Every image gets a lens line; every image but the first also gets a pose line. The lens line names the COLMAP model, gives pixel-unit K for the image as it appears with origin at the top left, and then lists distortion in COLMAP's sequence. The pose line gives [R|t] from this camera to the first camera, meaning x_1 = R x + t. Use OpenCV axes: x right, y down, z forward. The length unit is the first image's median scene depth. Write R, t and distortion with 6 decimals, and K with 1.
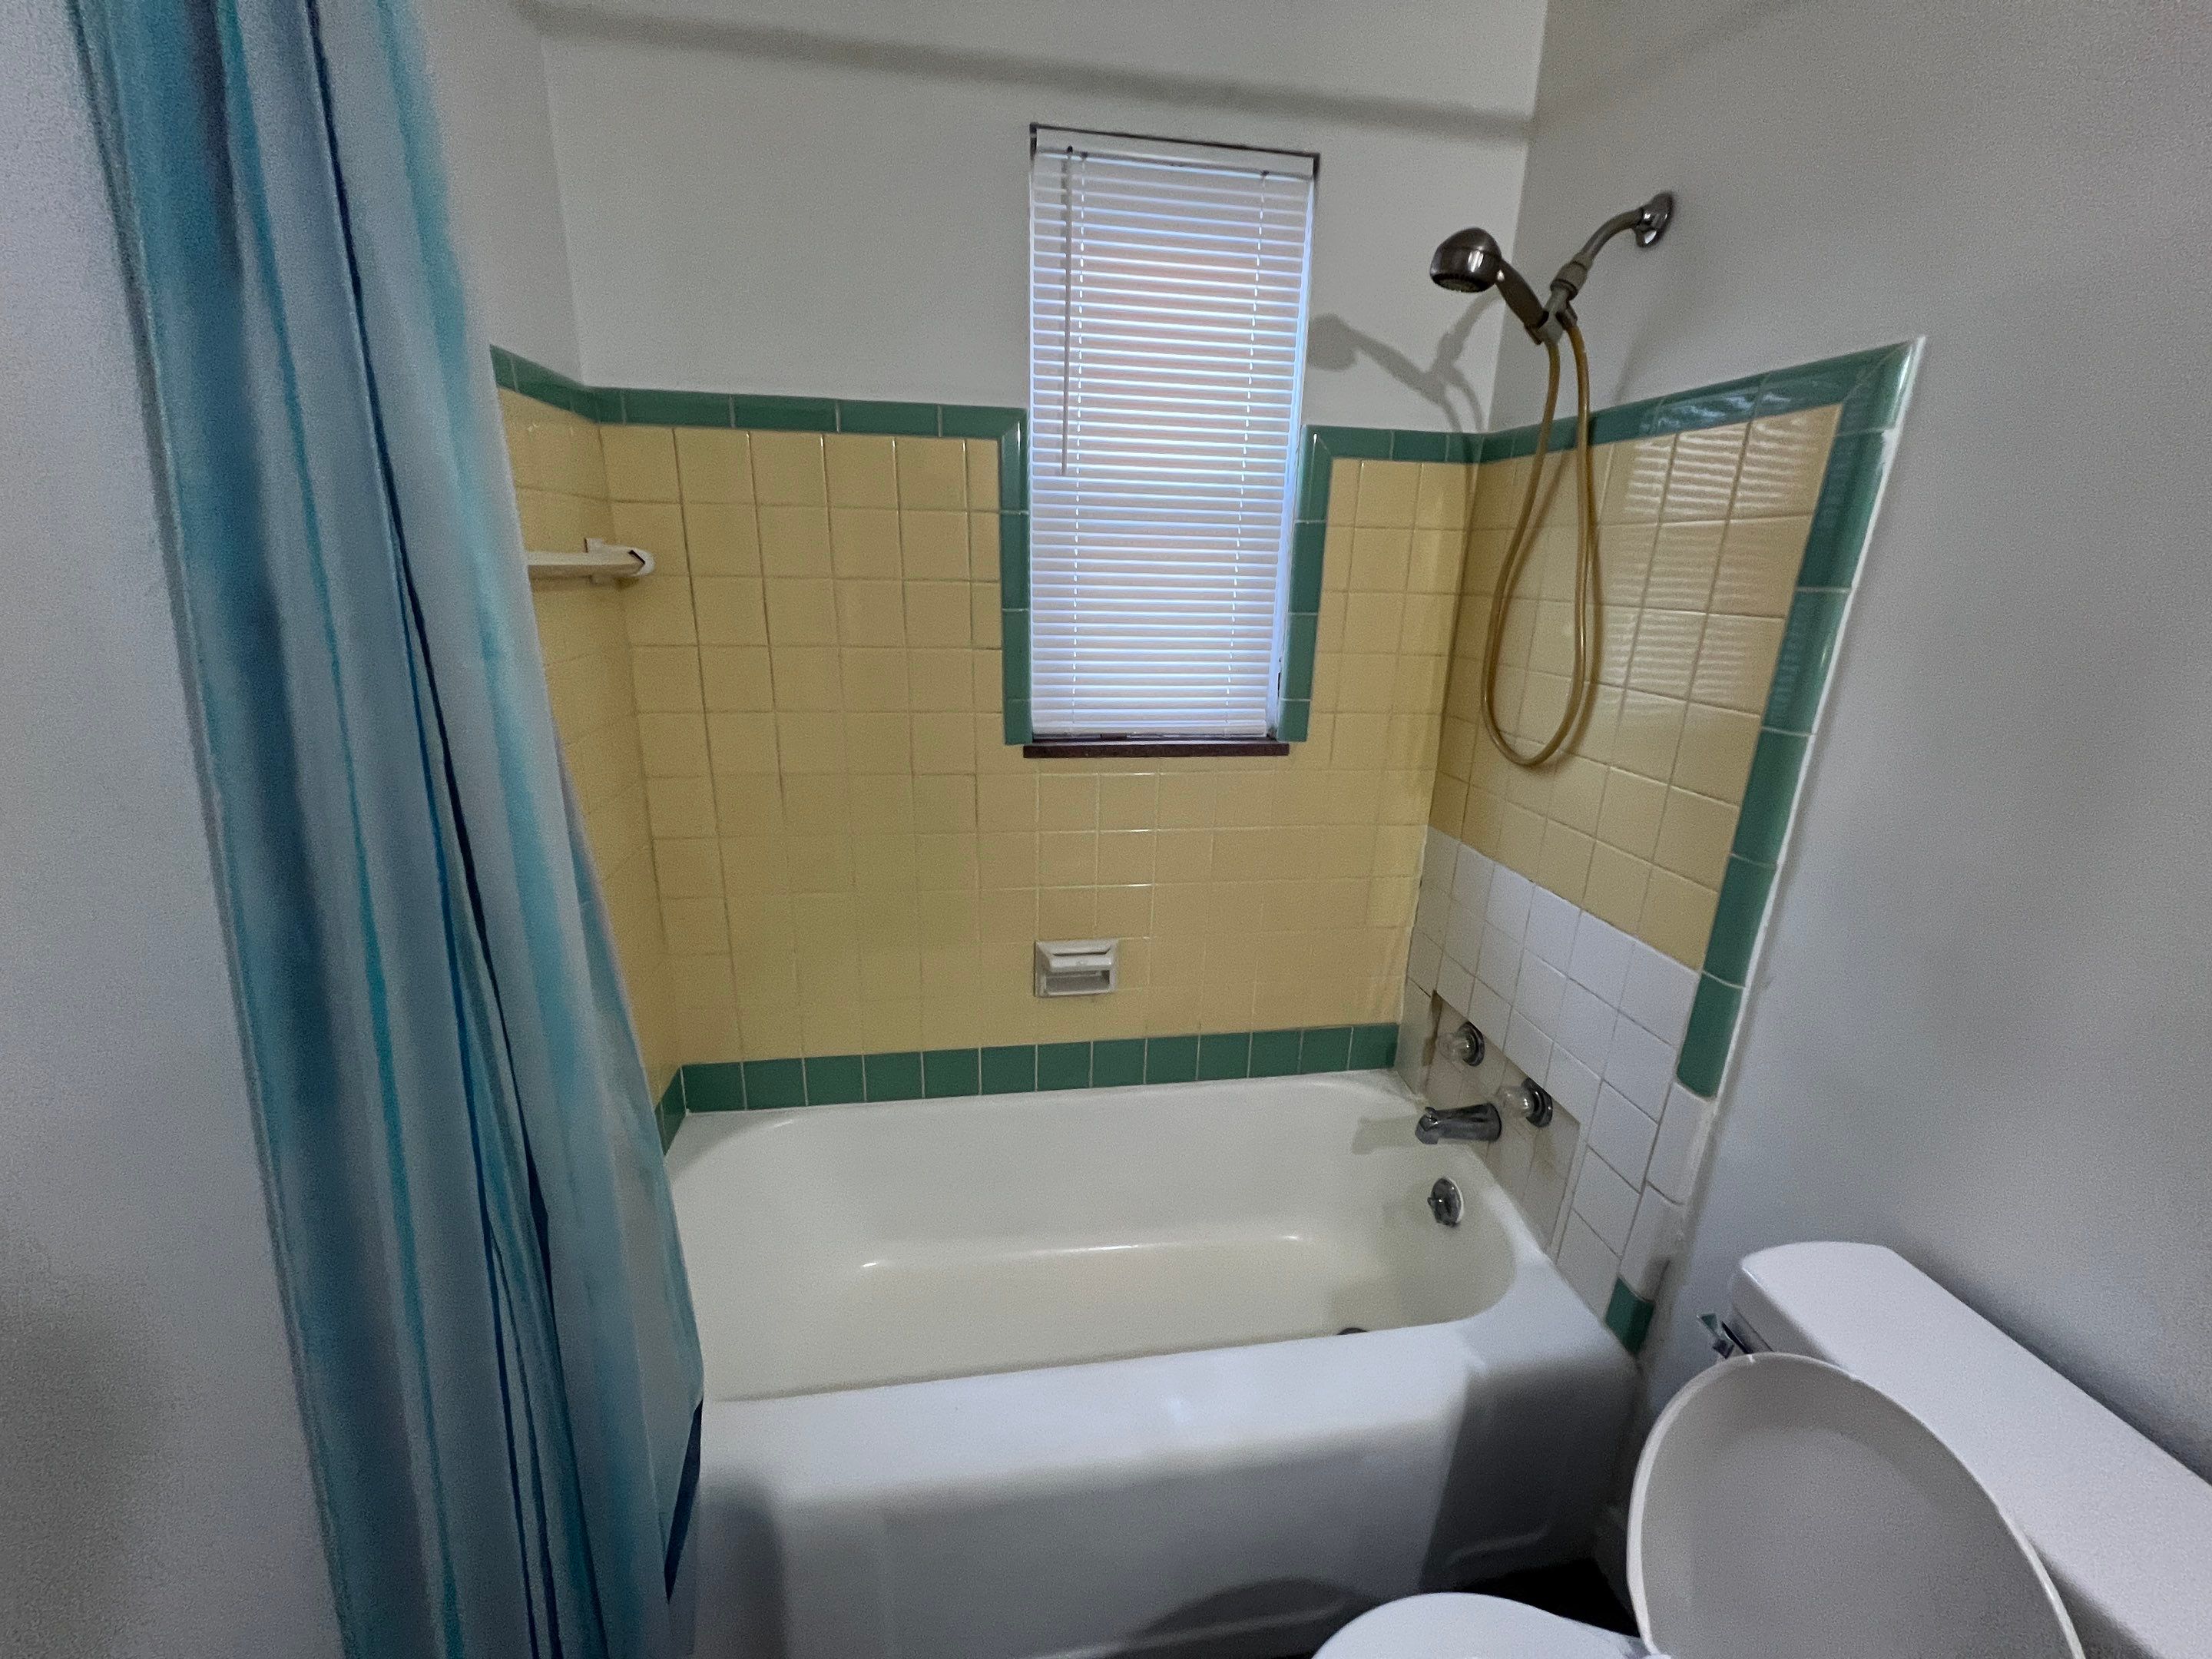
lens RADIAL K [[885.7, 0, 1106.1], [0, 885.7, 824.5], [0, 0, 1]] dist [0.001421, -0.000098]
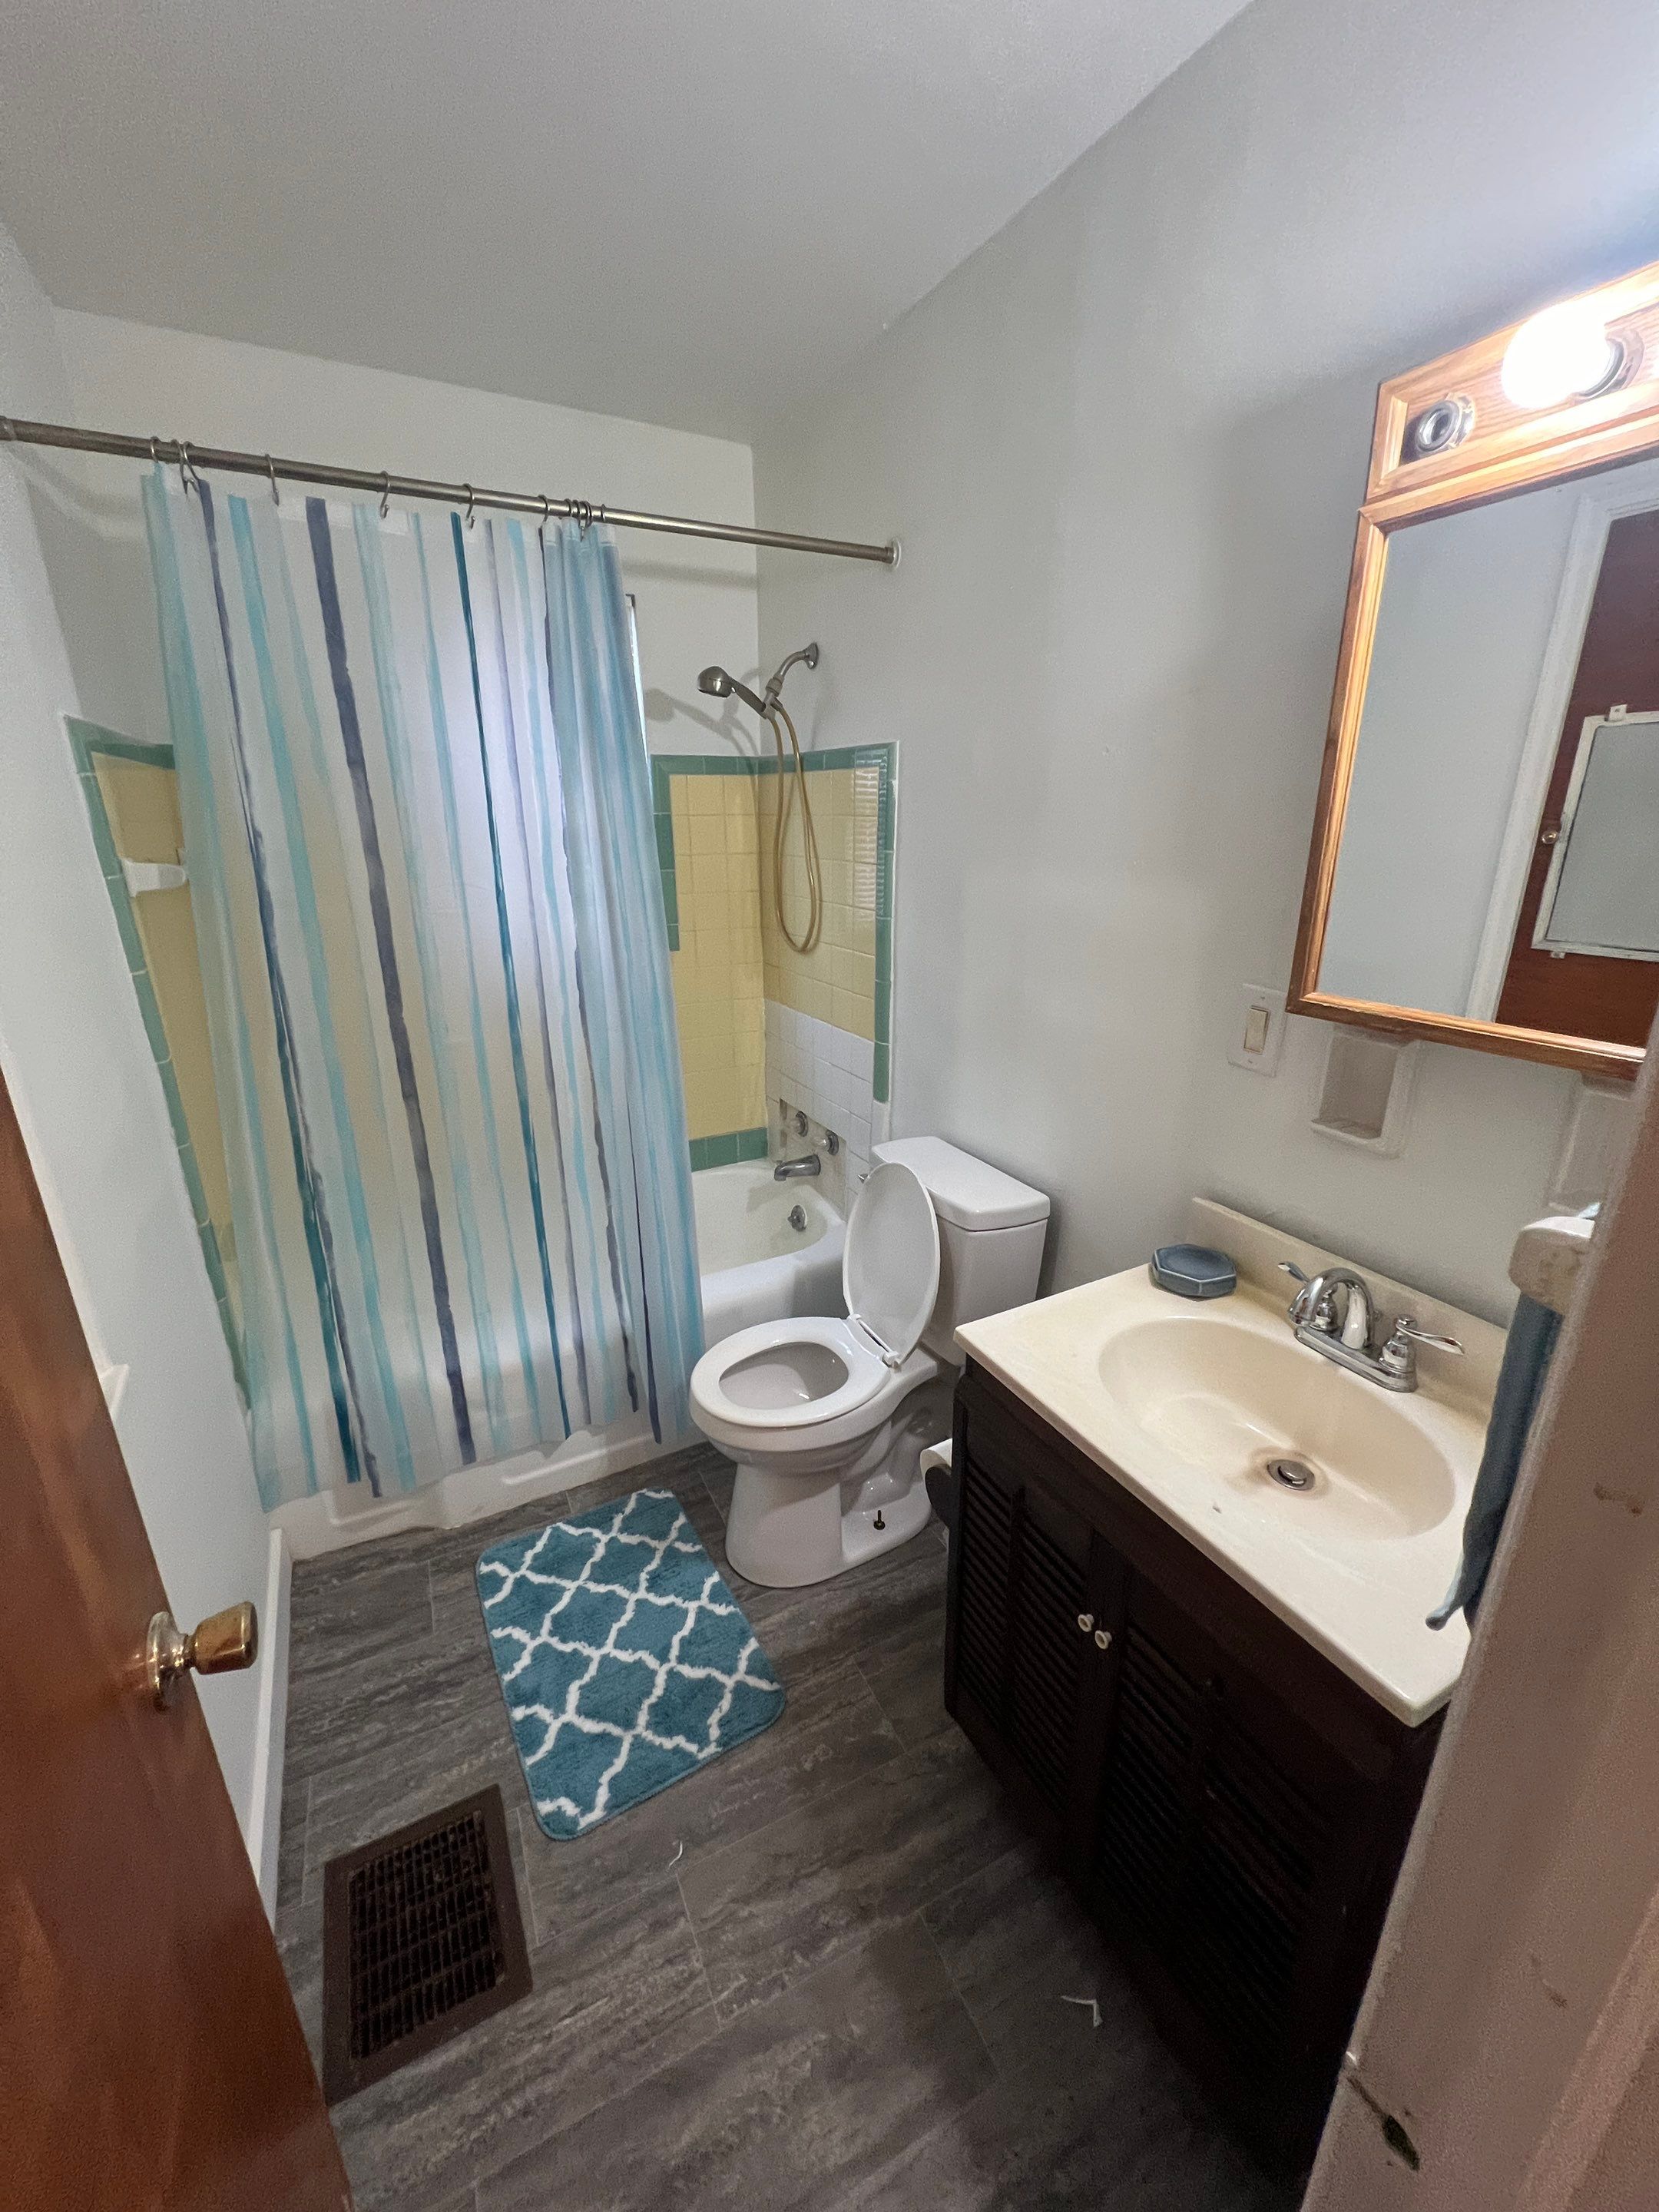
lens RADIAL K [[885.7, 0, 819.6], [0, 885.7, 1103.8], [0, 0, 1]] dist [0.001421, -0.000098]
pose [[0.947783, -0.133555, 0.289604, -0.036907], [0.123217, 0.990924, 0.053726, 0.134992], [-0.294151, -0.015236, 0.955637, -0.651015]]
